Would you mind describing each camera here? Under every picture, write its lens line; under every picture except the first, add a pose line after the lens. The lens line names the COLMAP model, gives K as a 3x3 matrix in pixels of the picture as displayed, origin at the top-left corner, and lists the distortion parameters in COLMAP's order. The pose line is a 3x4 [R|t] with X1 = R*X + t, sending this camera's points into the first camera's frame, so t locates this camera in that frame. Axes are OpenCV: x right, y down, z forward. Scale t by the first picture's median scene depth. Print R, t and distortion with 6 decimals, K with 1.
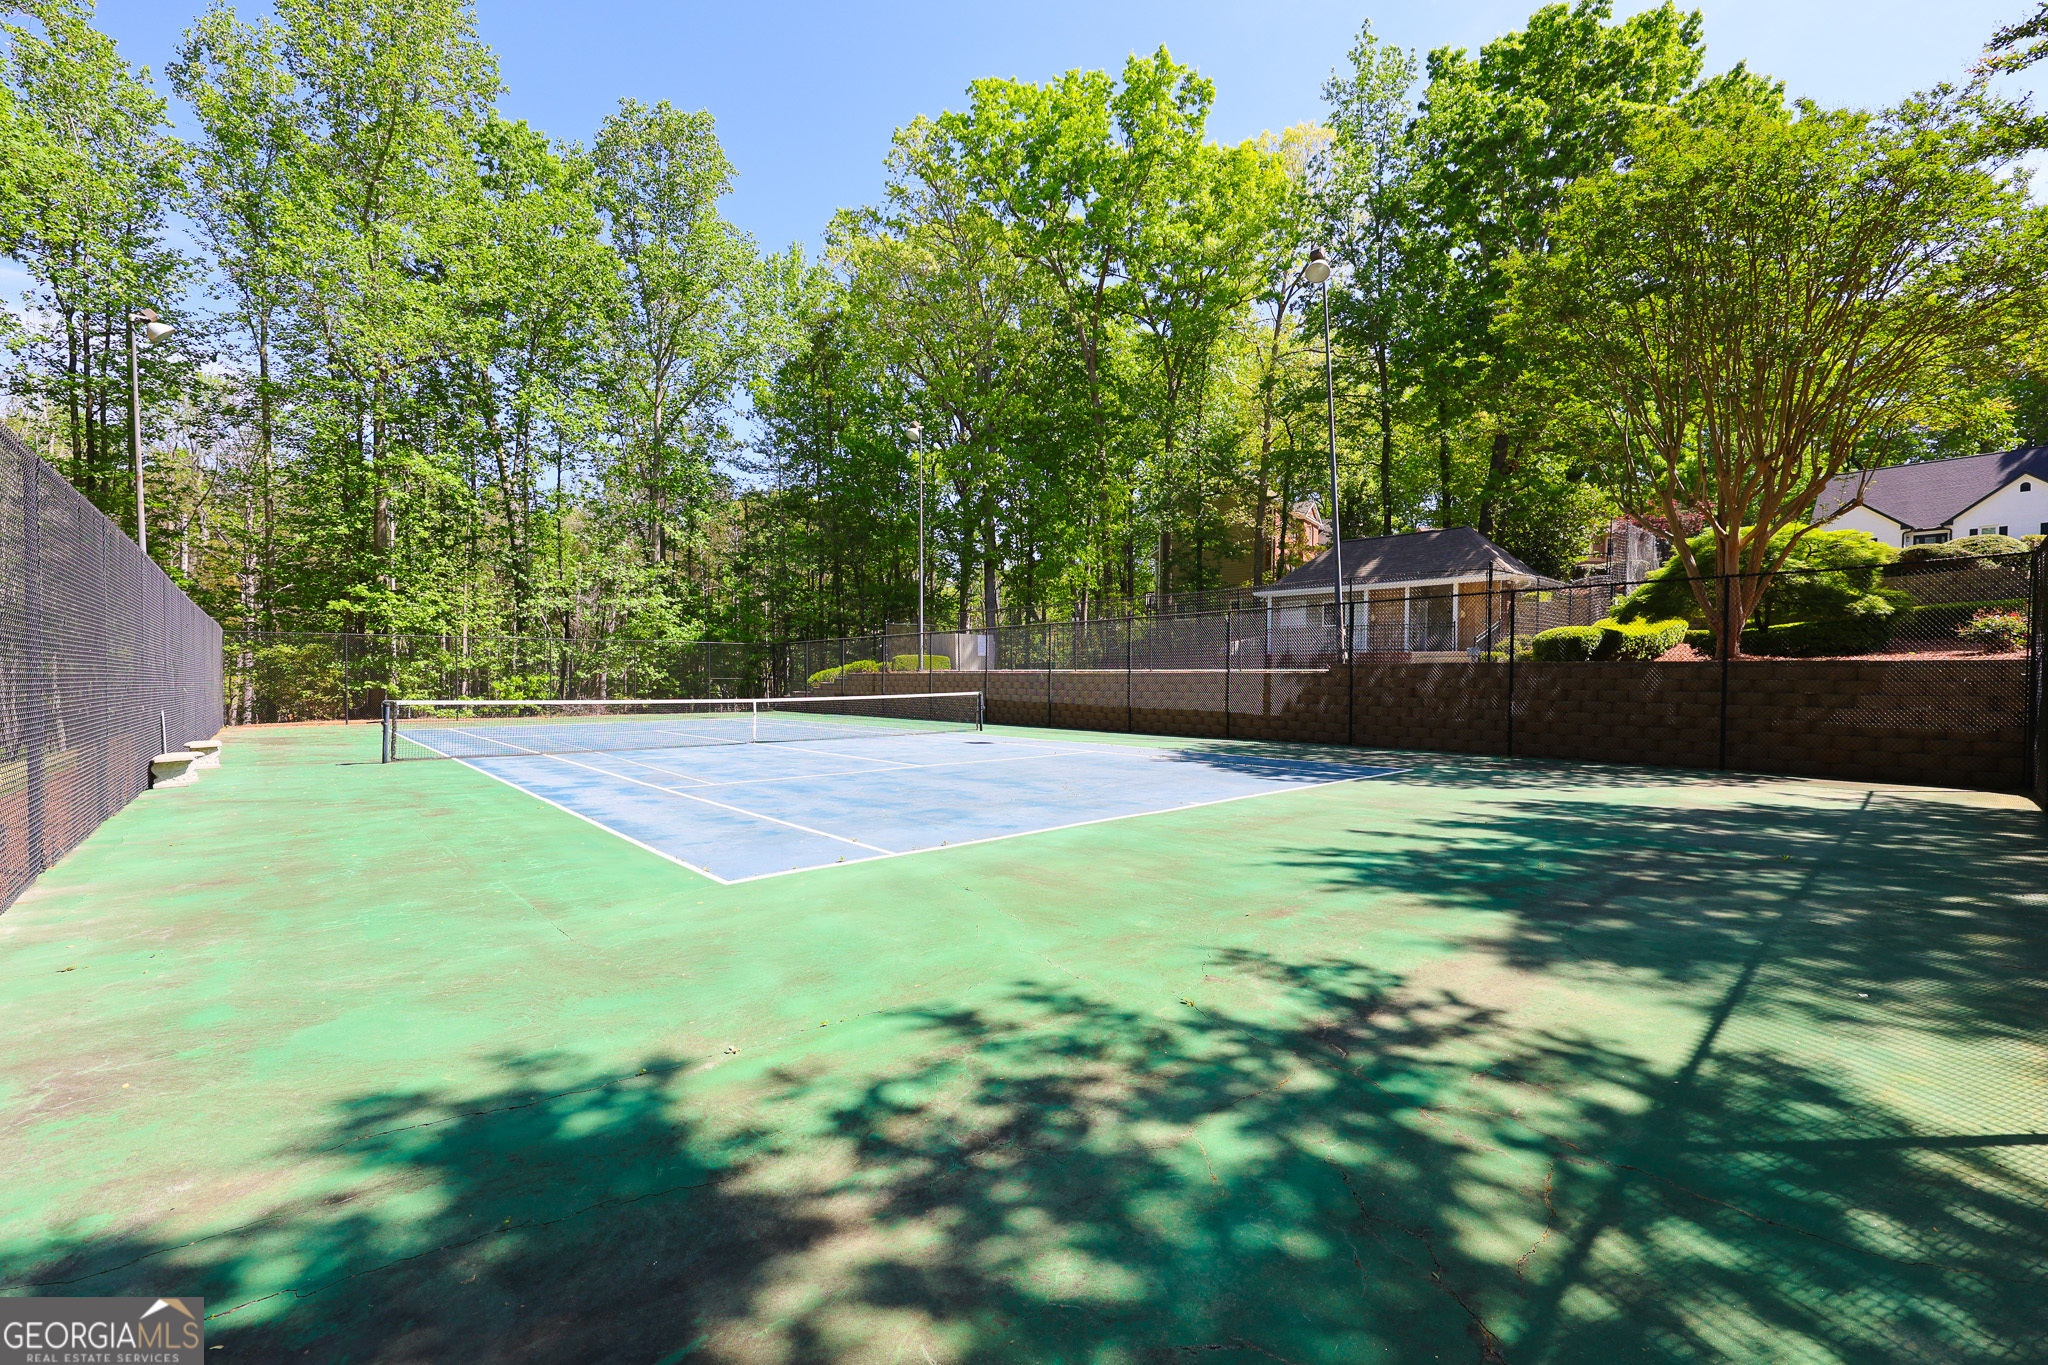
lens RADIAL K [[830.2, 0, 1023.6], [0, 830.2, 686.4], [0, 0, 1]] dist [0.002655, 0.000522]
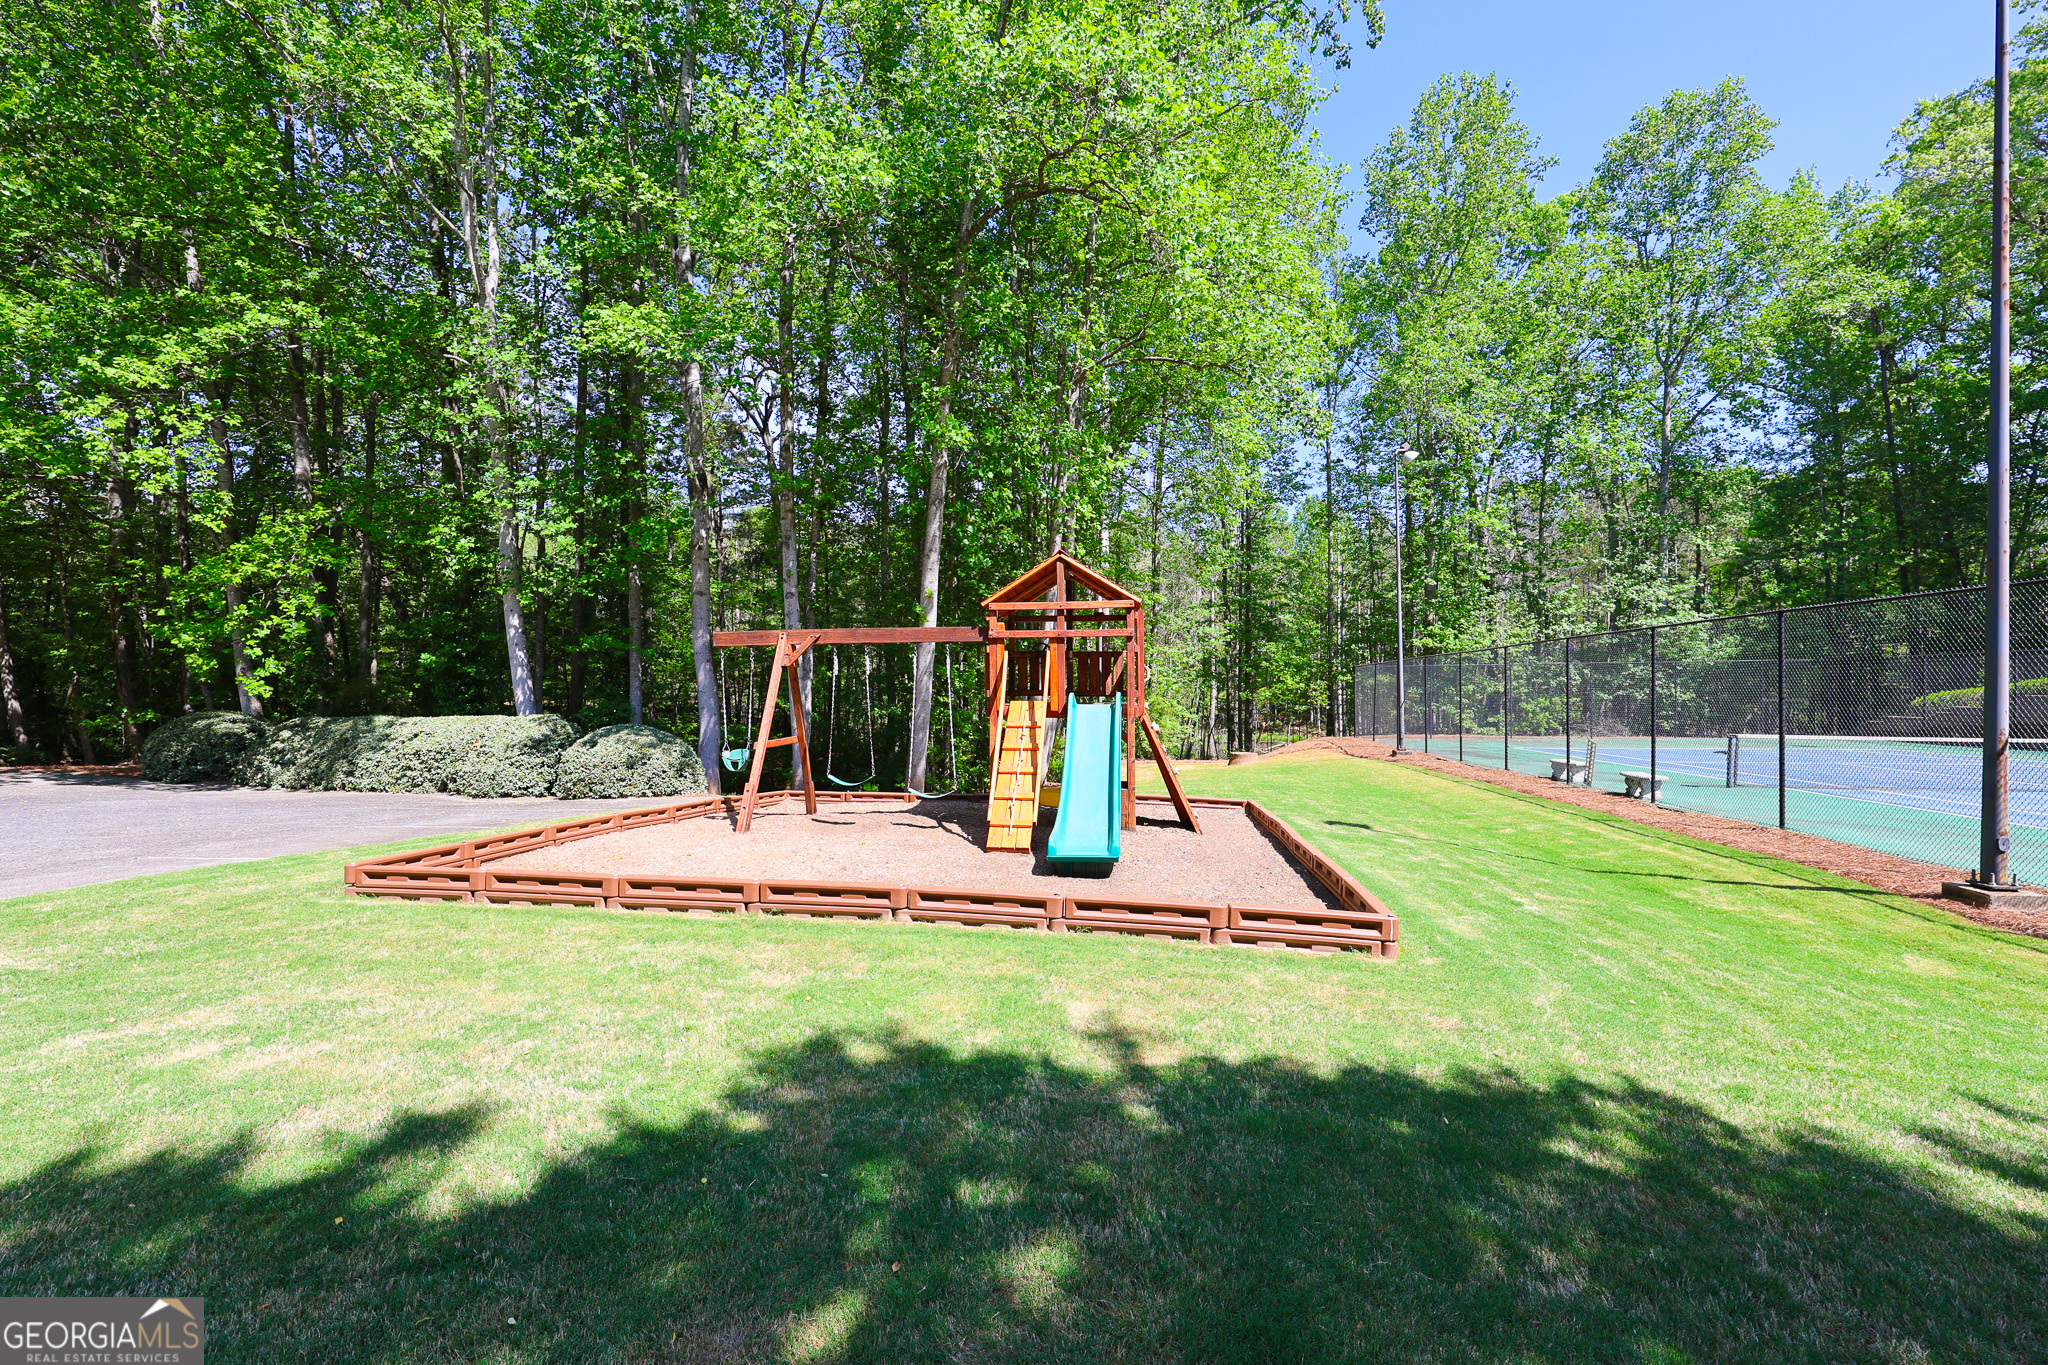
lens RADIAL K [[837.5, 0, 1019.2], [0, 837.5, 687.4], [0, 0, 1]] dist [0.003225, -0.000289]
pose [[0.639487, -0.006618, -0.768773, -0.182717], [0.000072, 0.999963, -0.008548, -0.014403], [0.768802, 0.005411, 0.639464, -0.191899]]
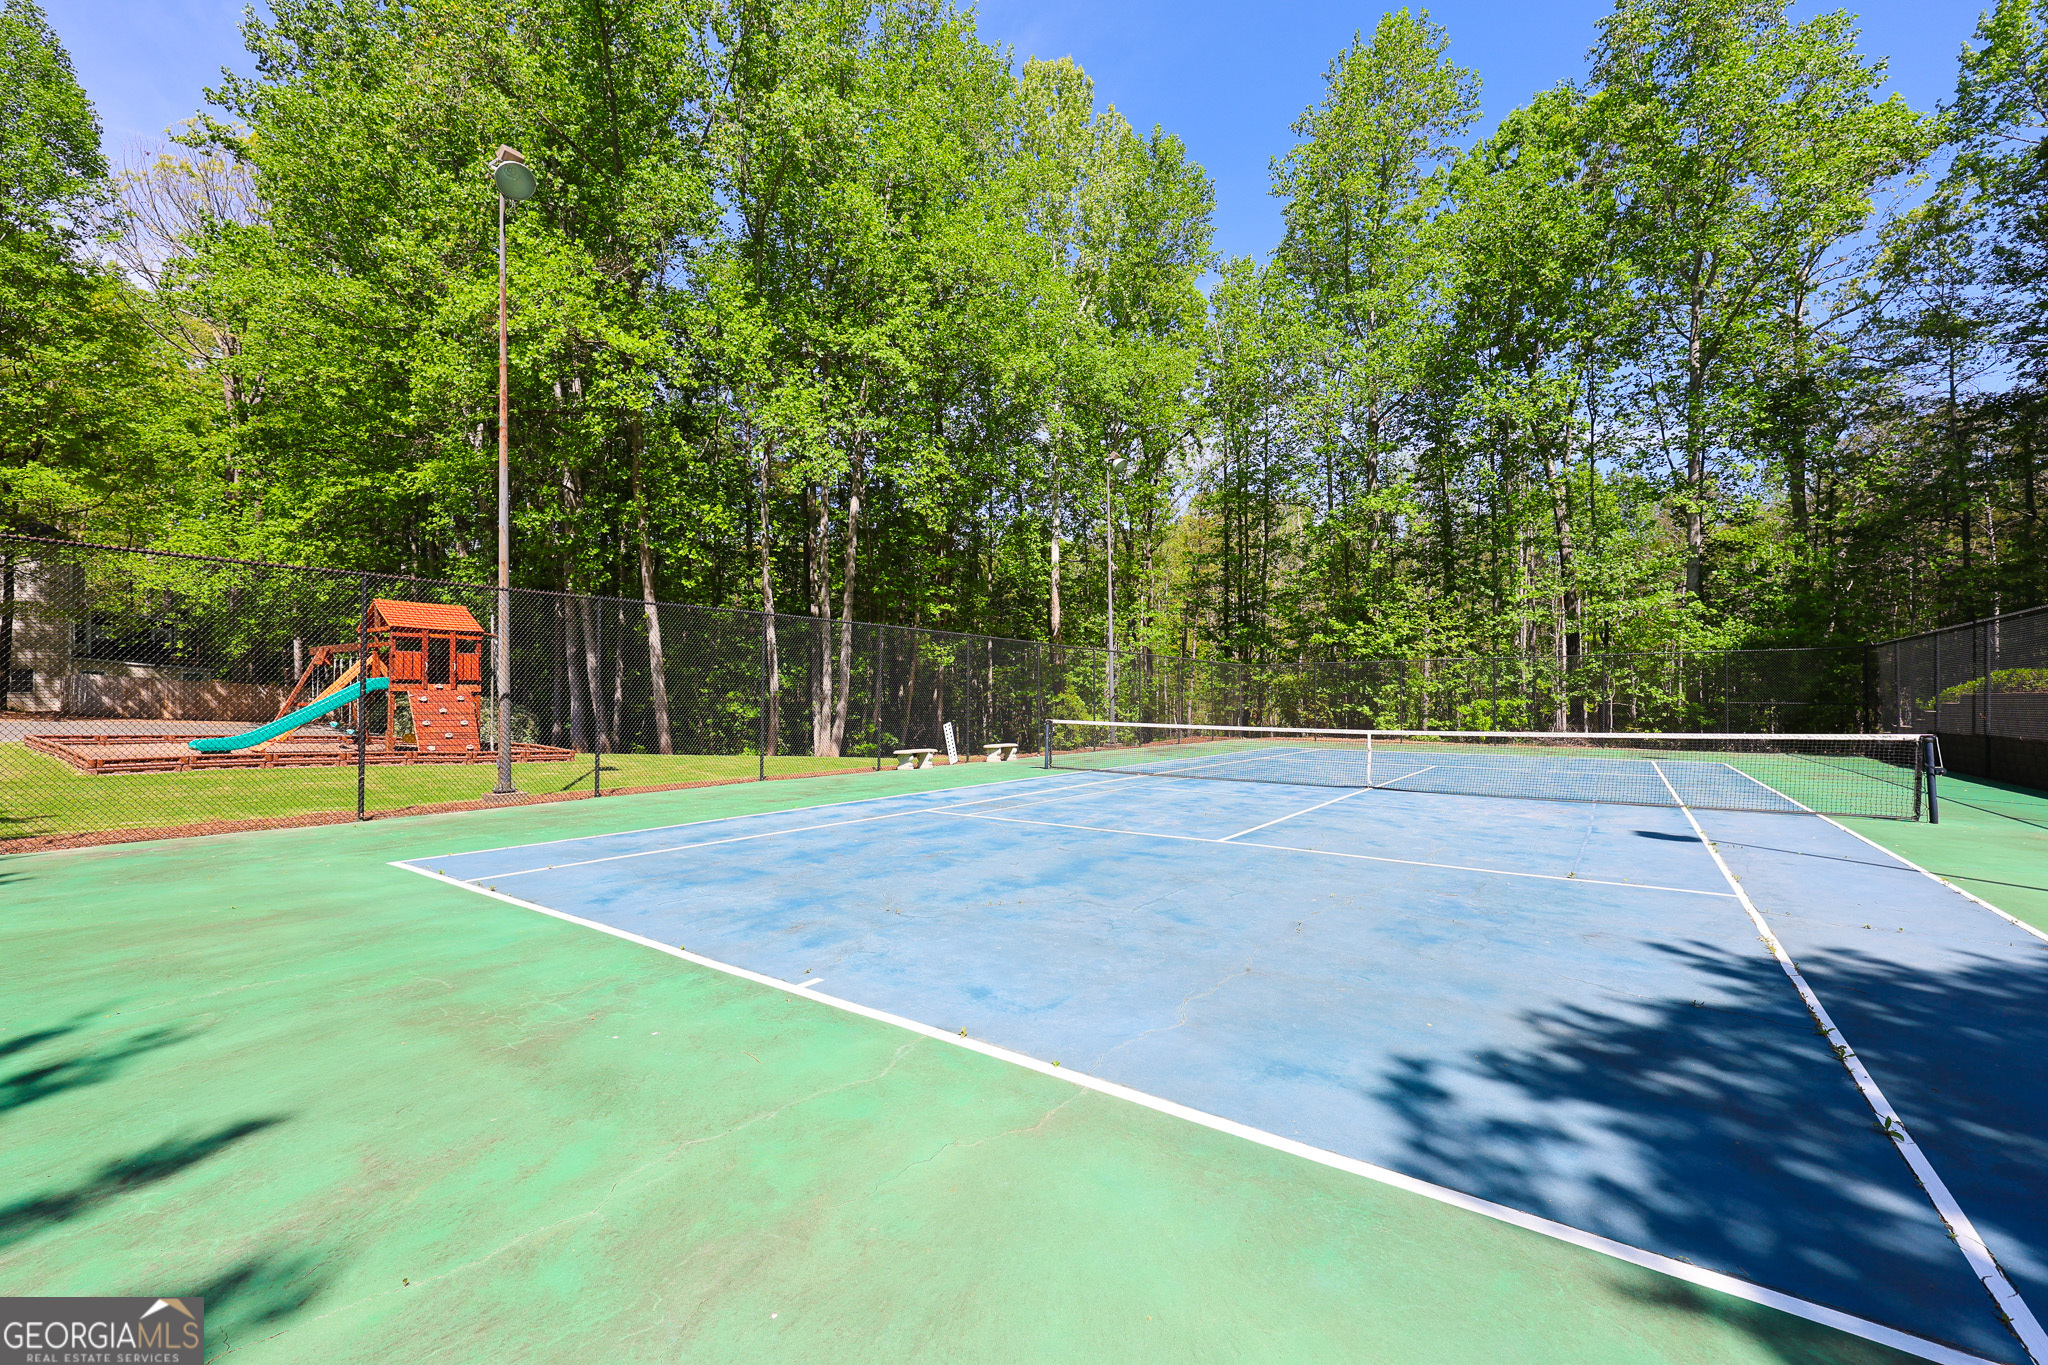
lens RADIAL K [[837.5, 0, 1019.2], [0, 837.5, 687.4], [0, 0, 1]] dist [0.003225, -0.000289]
pose [[0.210845, -0.015480, -0.977397, 0.175712], [-0.011363, 0.999768, -0.018286, -0.002864], [0.977453, 0.014962, 0.210620, 0.263428]]
